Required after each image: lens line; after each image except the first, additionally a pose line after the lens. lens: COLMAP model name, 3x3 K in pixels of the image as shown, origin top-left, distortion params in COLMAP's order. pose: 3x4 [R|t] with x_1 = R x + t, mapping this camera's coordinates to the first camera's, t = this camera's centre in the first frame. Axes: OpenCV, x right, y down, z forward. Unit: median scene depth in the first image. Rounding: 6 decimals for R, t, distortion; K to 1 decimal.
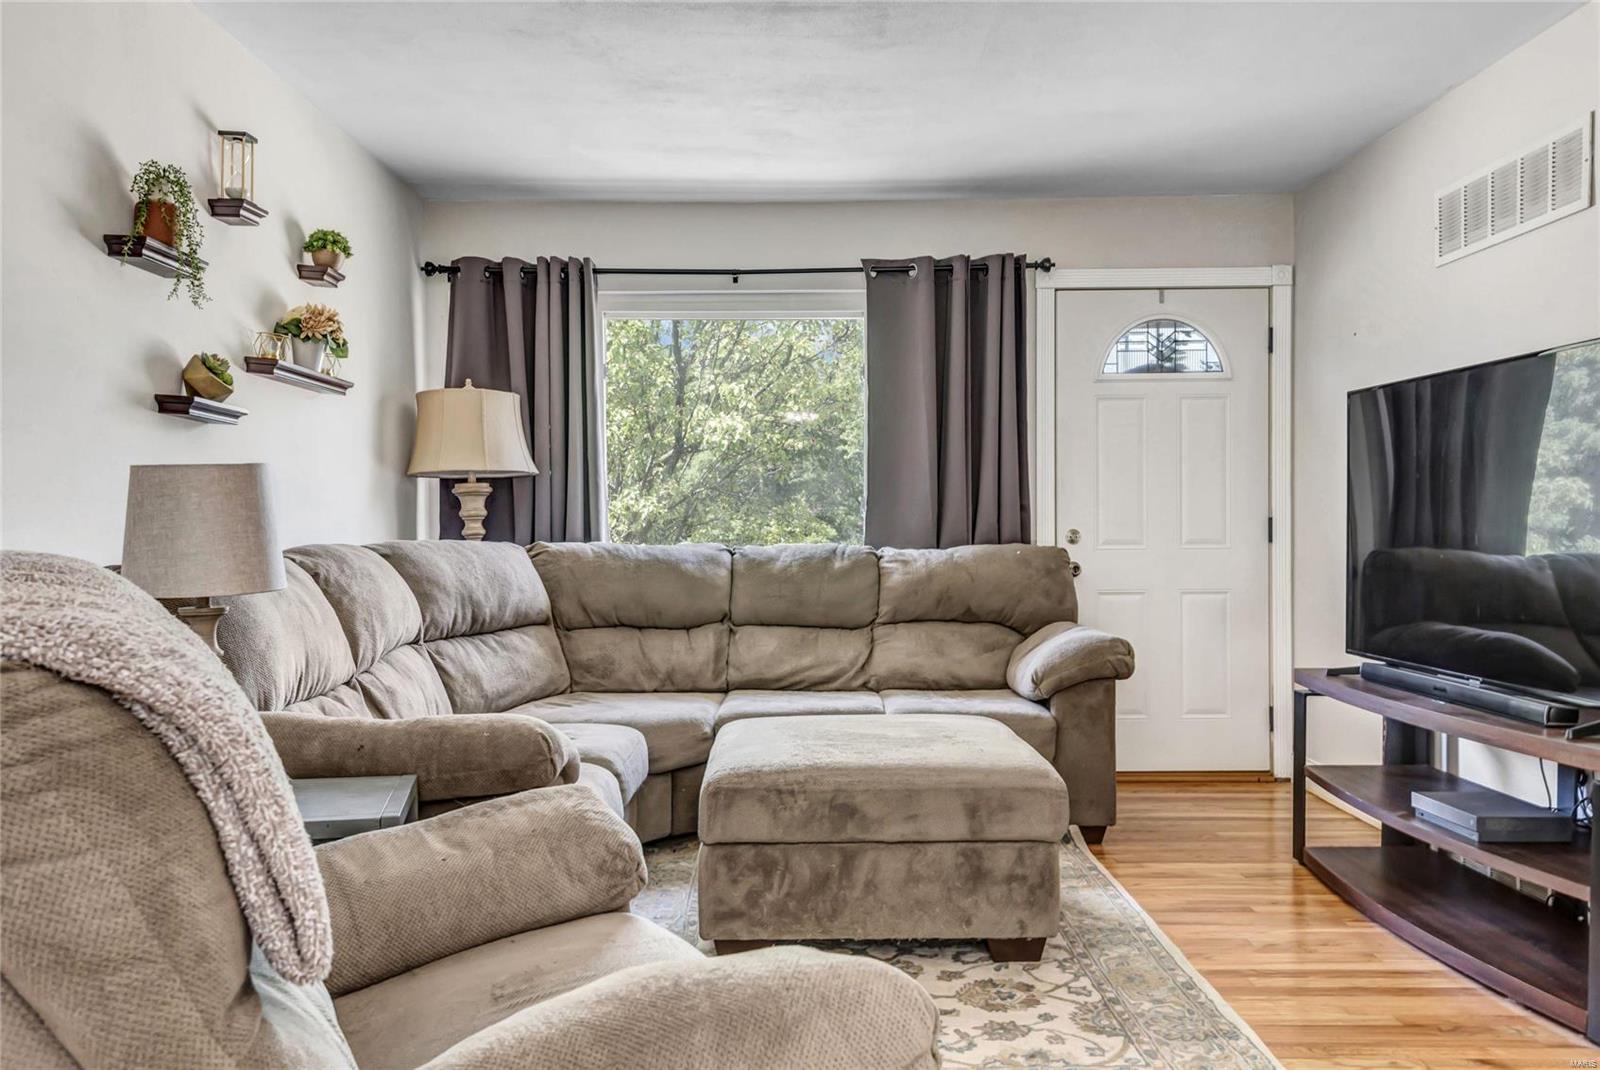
lens RADIAL K [[1278.2, 0, 799.6], [0, 1278.2, 534.5], [0, 0, 1]] dist [0.030259, 0.001472]
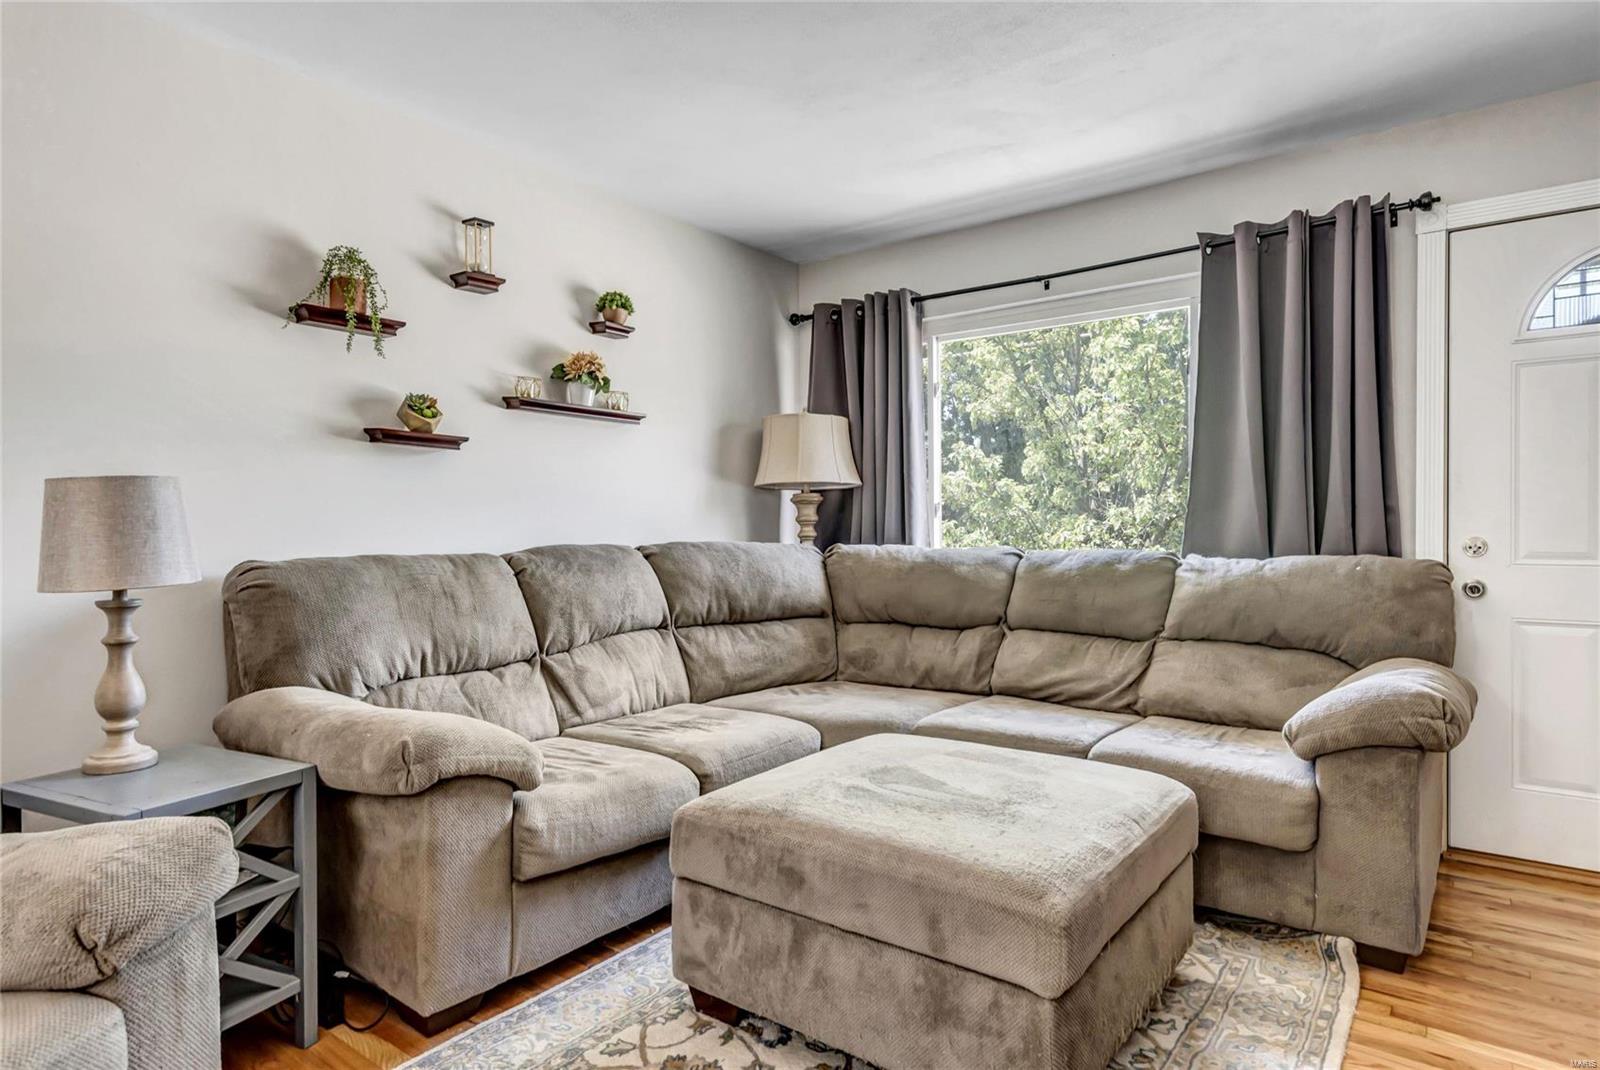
lens RADIAL K [[889.4, 0, 798.3], [0, 889.4, 533.8], [0, 0, 1]] dist [0.034387, -0.003987]
pose [[0.787988, 0.008906, -0.615626, 0.256920], [-0.007747, 0.999960, 0.004550, -0.006226], [0.615642, 0.001184, 0.788025, 0.355946]]
